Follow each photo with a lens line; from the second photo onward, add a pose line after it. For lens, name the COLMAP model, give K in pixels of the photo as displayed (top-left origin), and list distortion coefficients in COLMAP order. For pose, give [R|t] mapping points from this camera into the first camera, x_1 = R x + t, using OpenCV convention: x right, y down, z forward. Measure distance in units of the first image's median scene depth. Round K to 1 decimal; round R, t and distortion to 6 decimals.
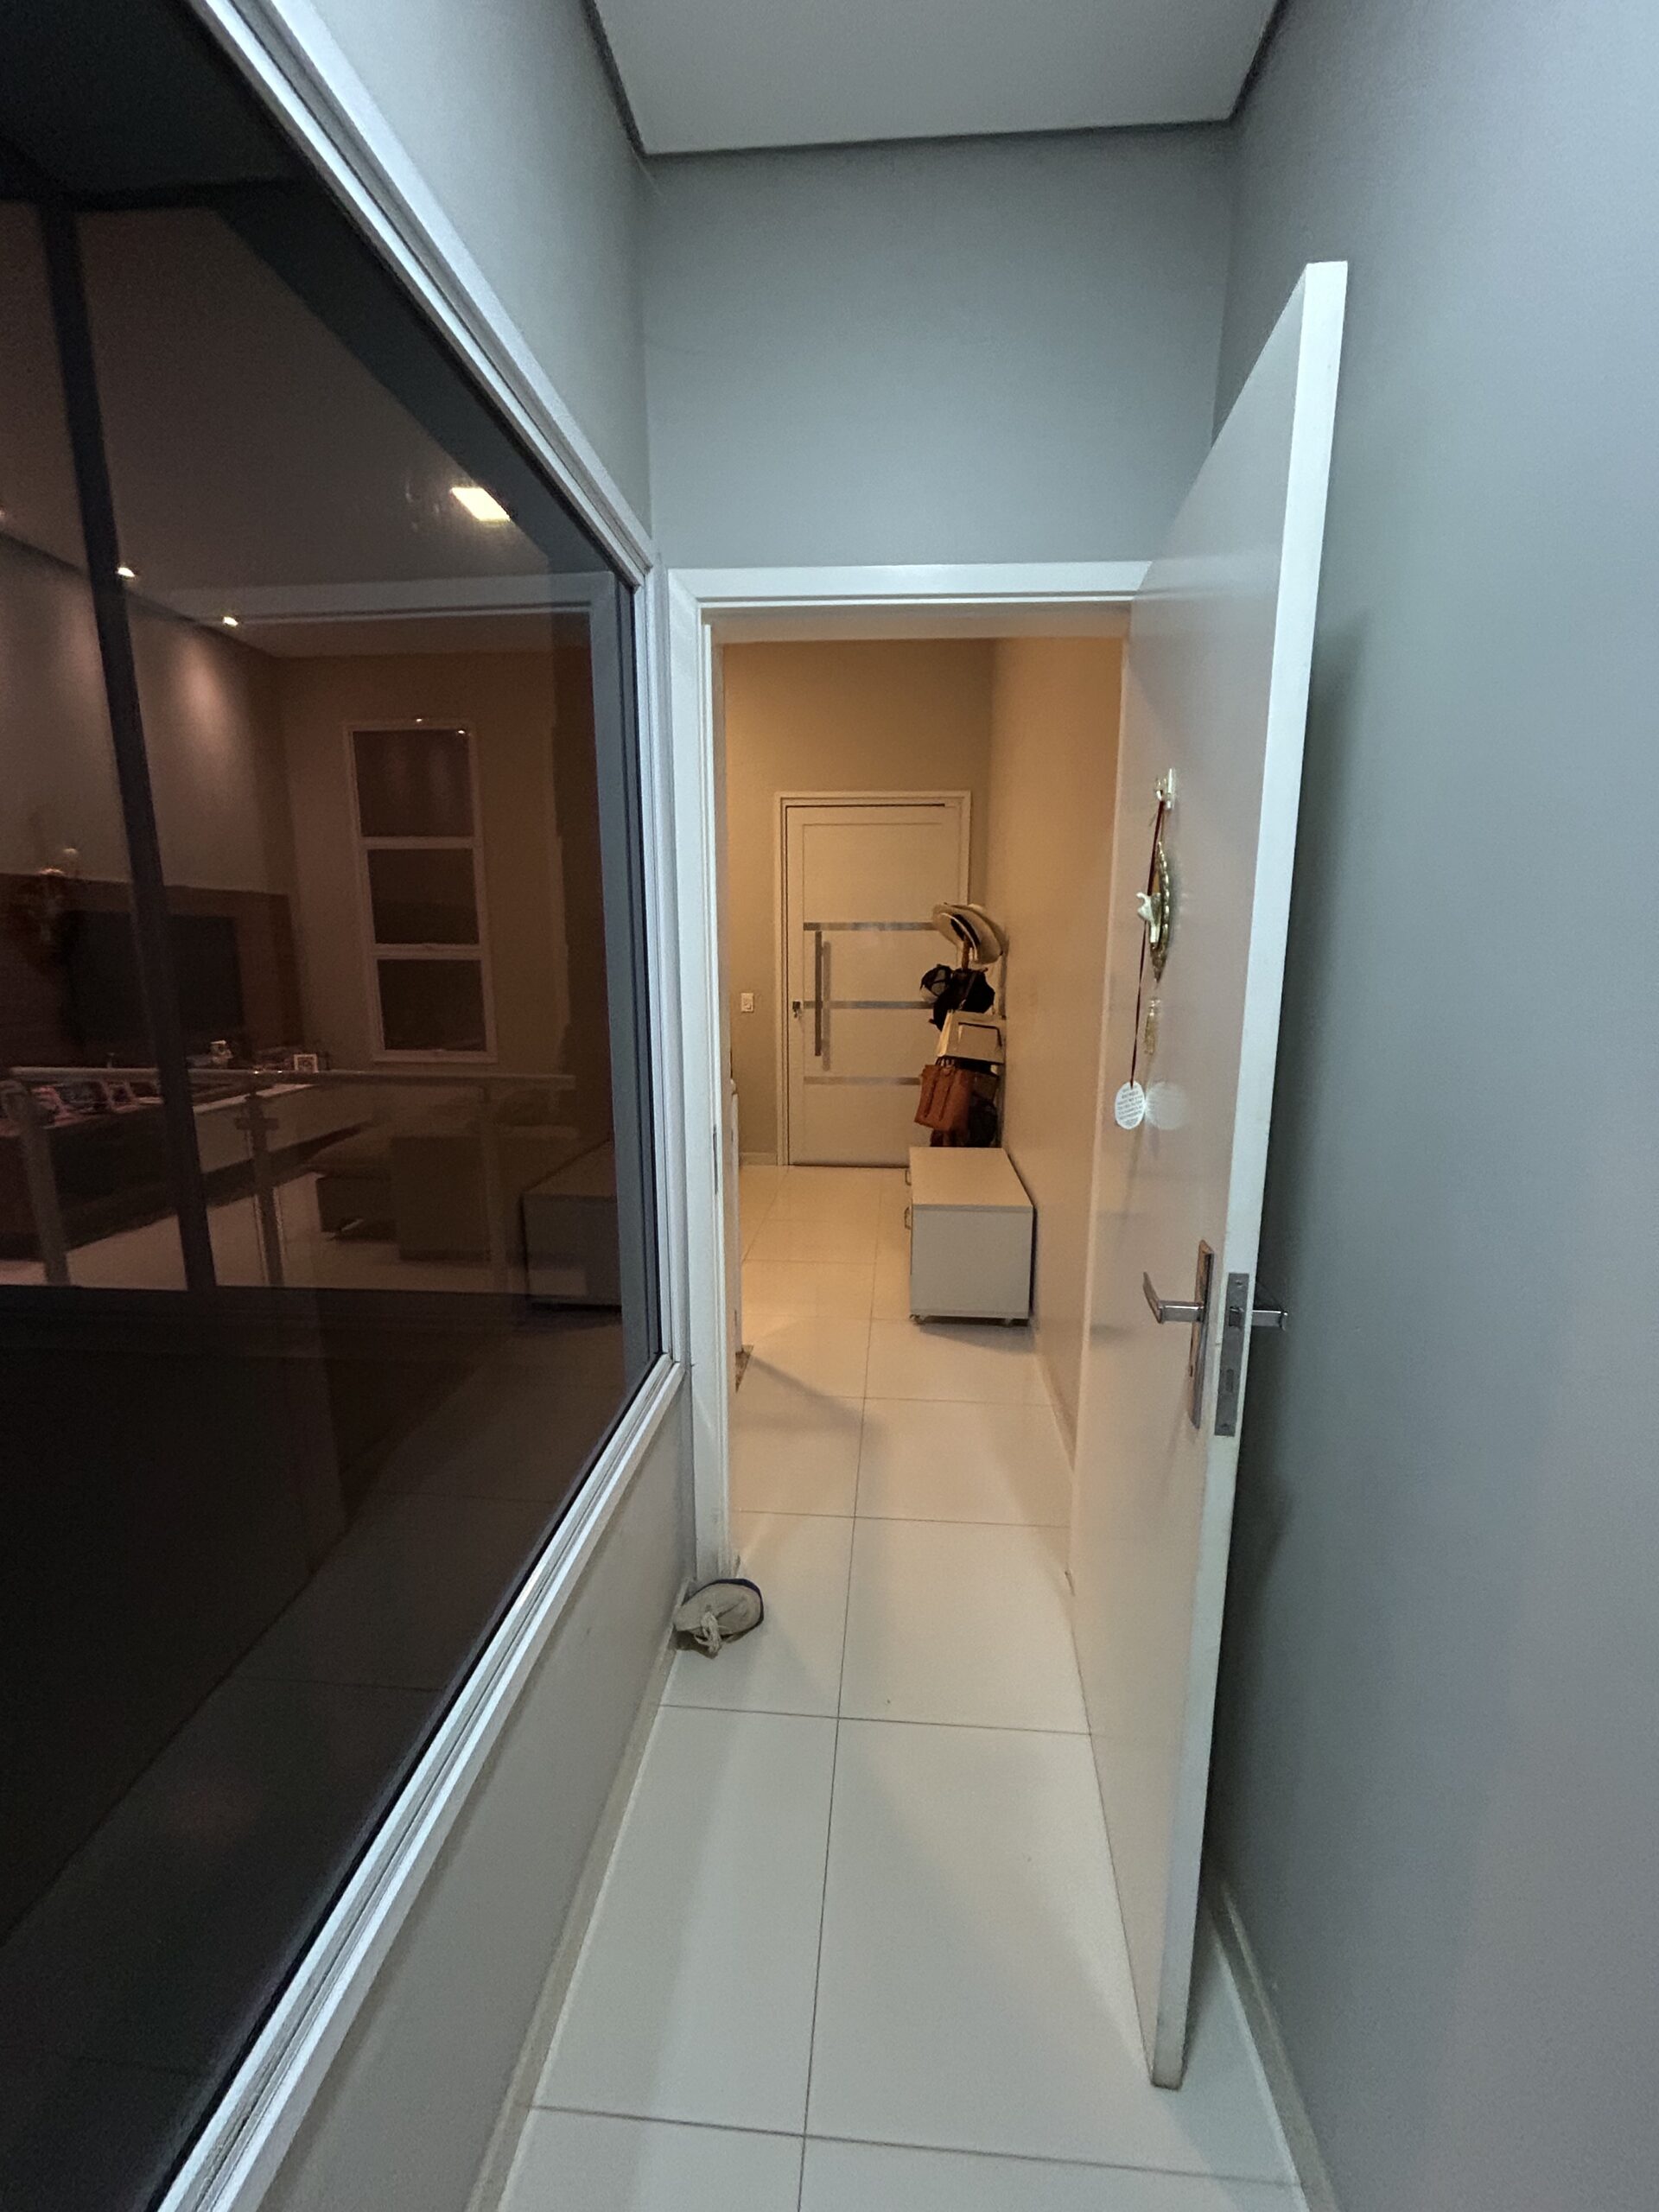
lens RADIAL K [[891.2, 0, 825.5], [0, 891.2, 1104.2], [0, 0, 1]] dist [-0.000401, 0.000694]
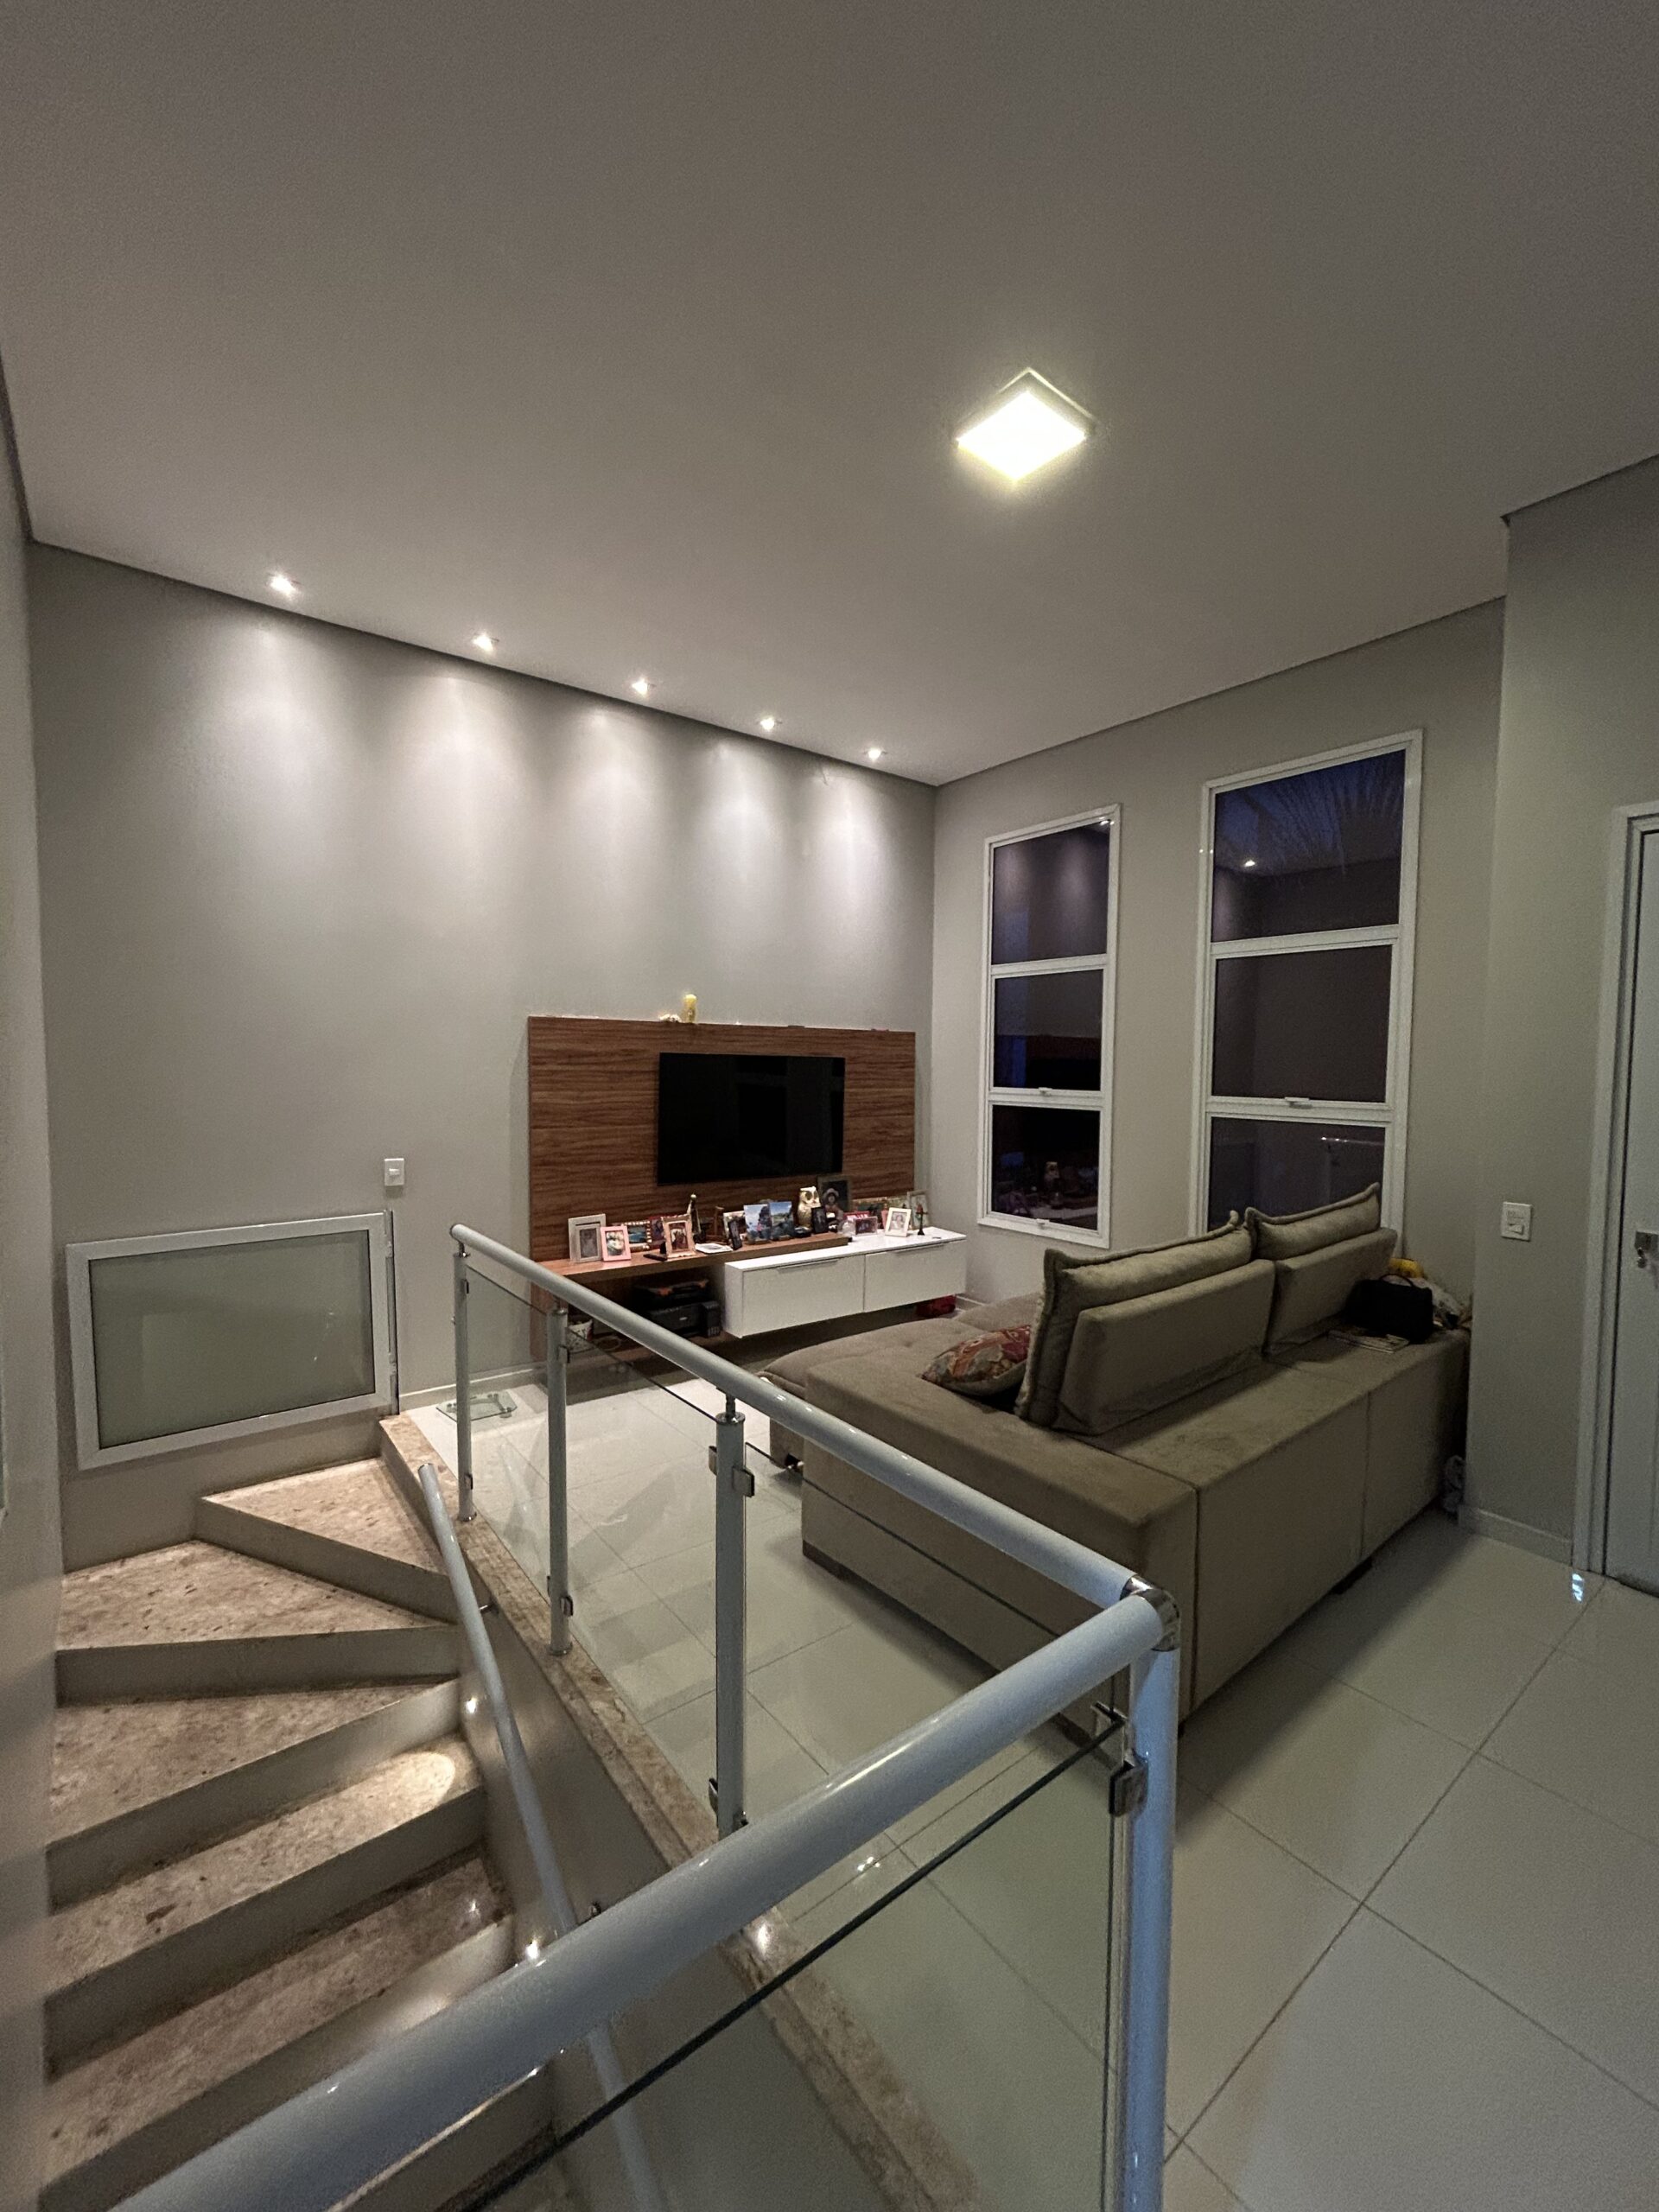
lens RADIAL K [[891.2, 0, 828.2], [0, 891.2, 1106.5], [0, 0, 1]] dist [-0.000401, 0.000694]
pose [[0.671935, 0.039149, -0.739575, 0.022074], [-0.142559, 0.986764, -0.077288, -0.082241], [0.726760, 0.157366, 0.668622, 0.359298]]
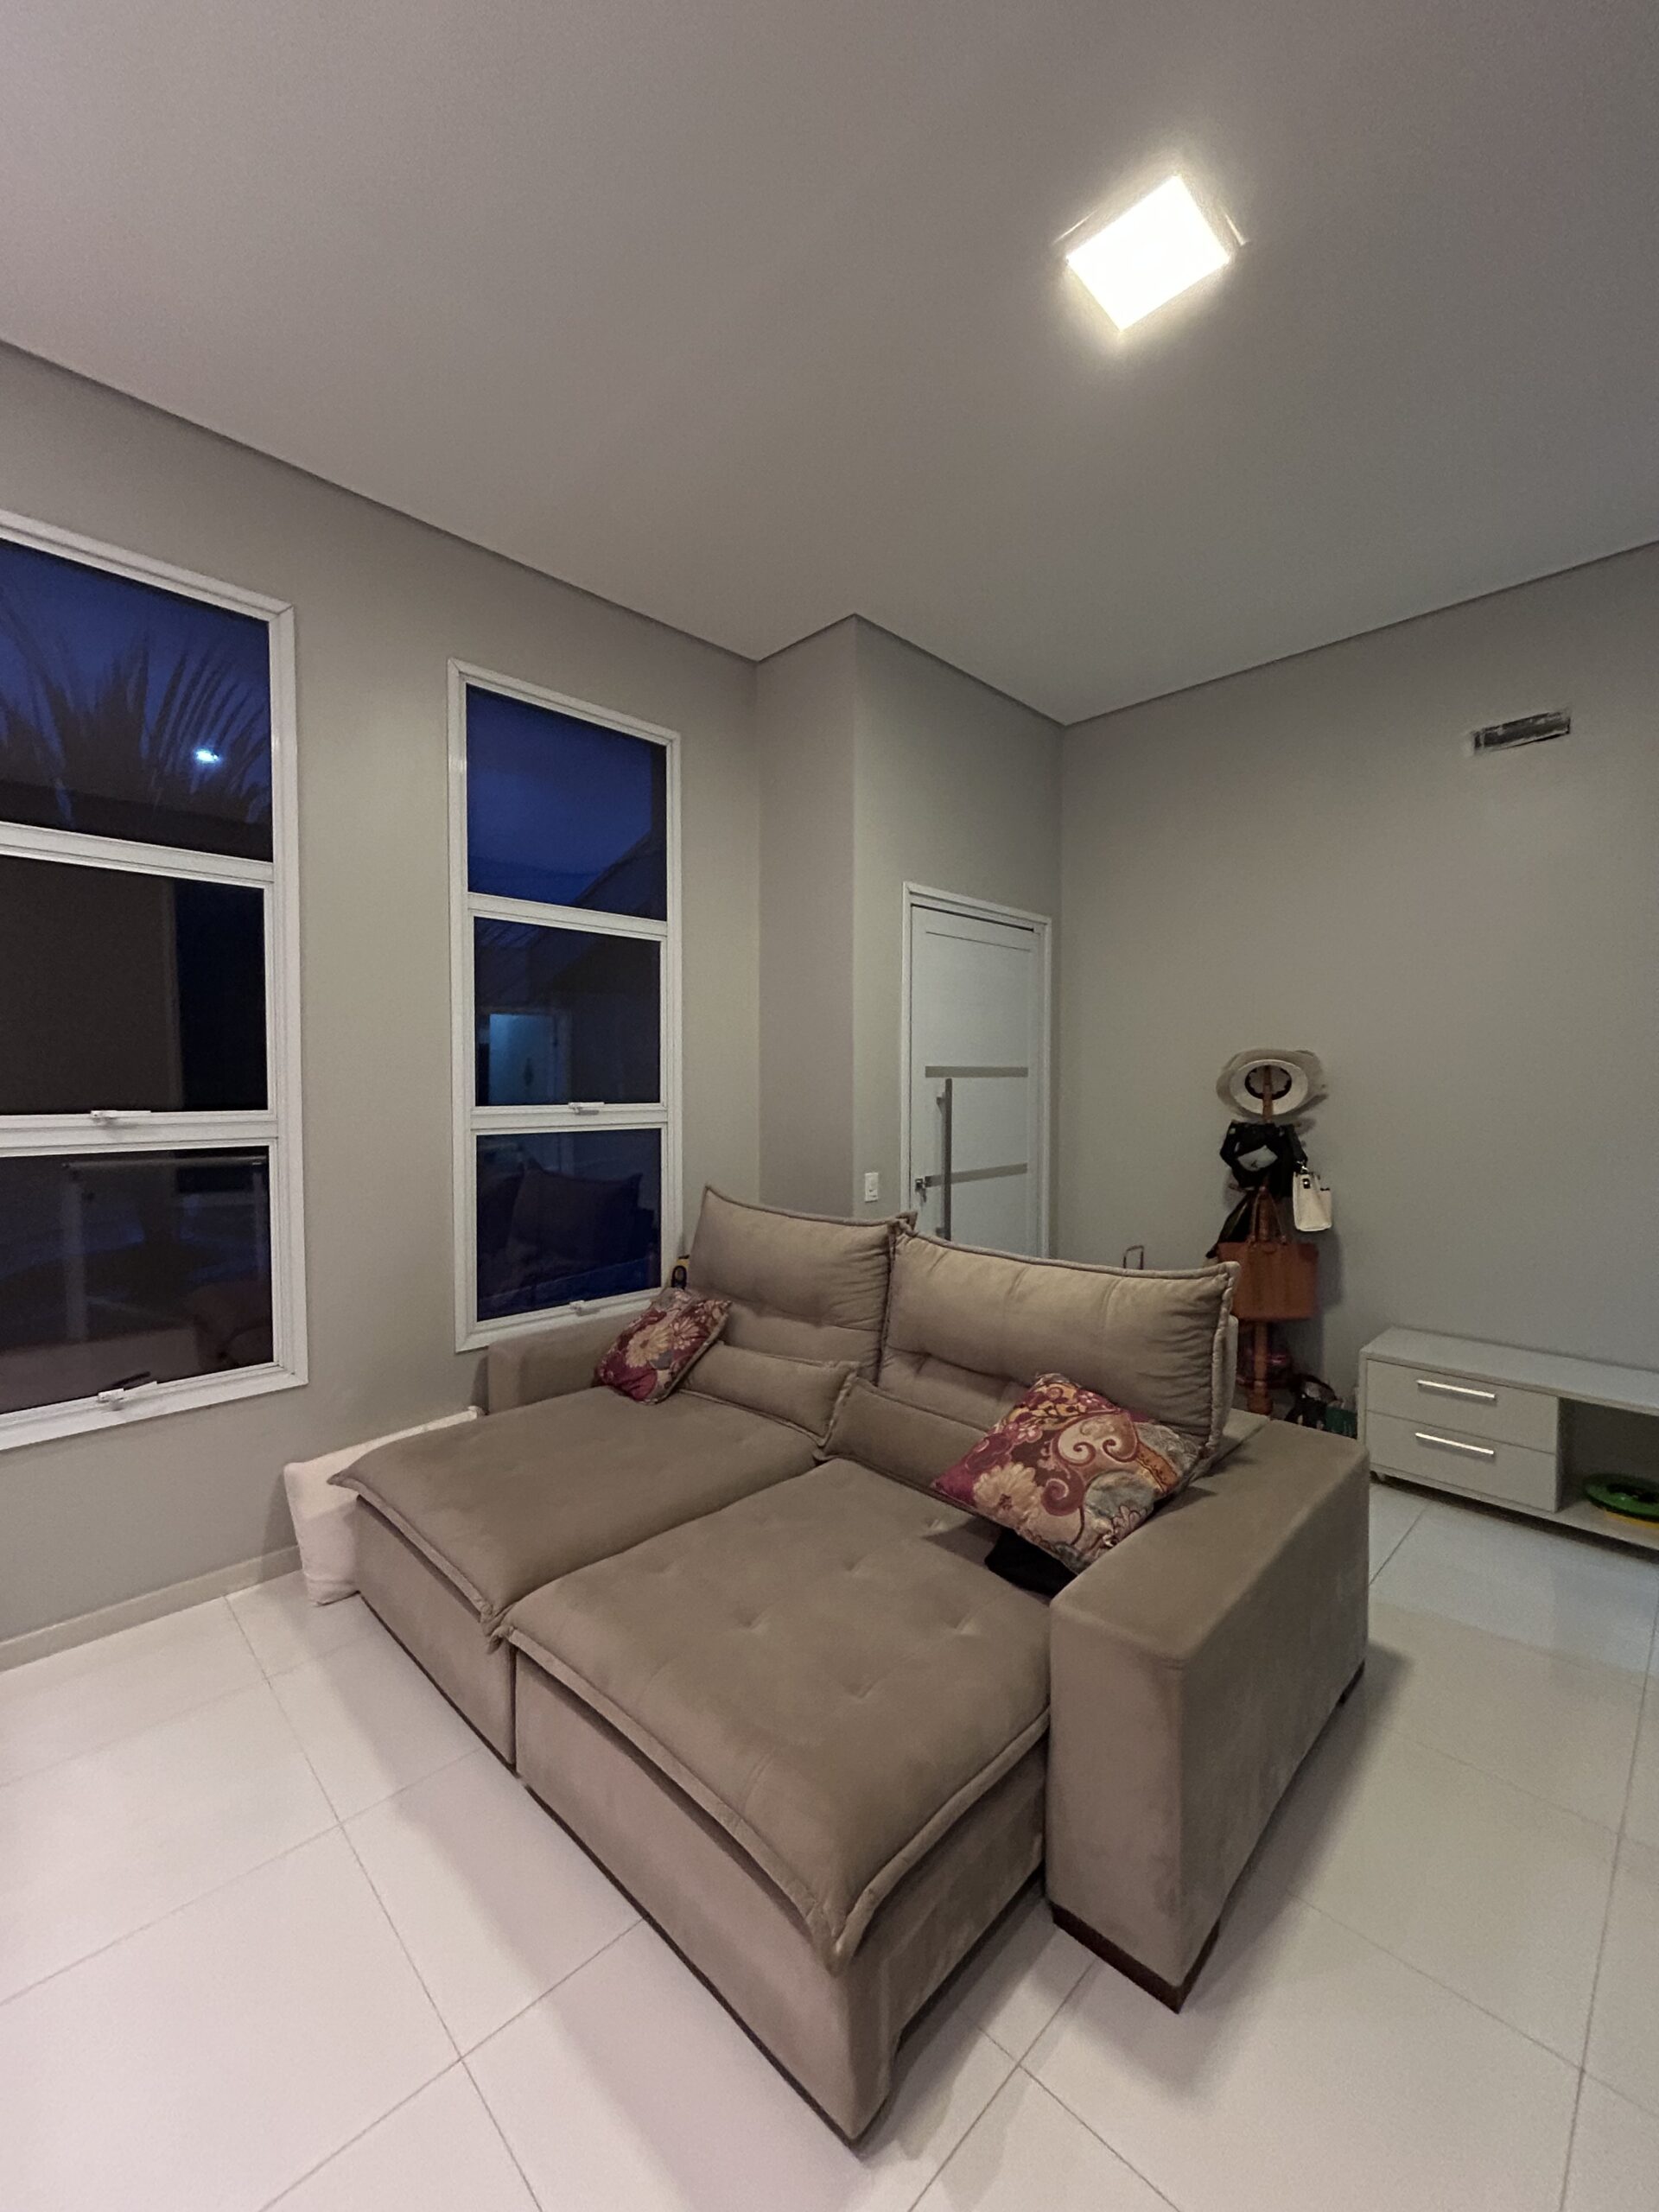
lens RADIAL K [[891.2, 0, 827.7], [0, 891.2, 1105.8], [0, 0, 1]] dist [-0.000401, 0.000694]
pose [[0.658127, -0.028113, 0.752382, -0.588463], [0.138297, 0.986814, -0.084100, -0.121347], [-0.740096, 0.159401, 0.653336, 0.586933]]
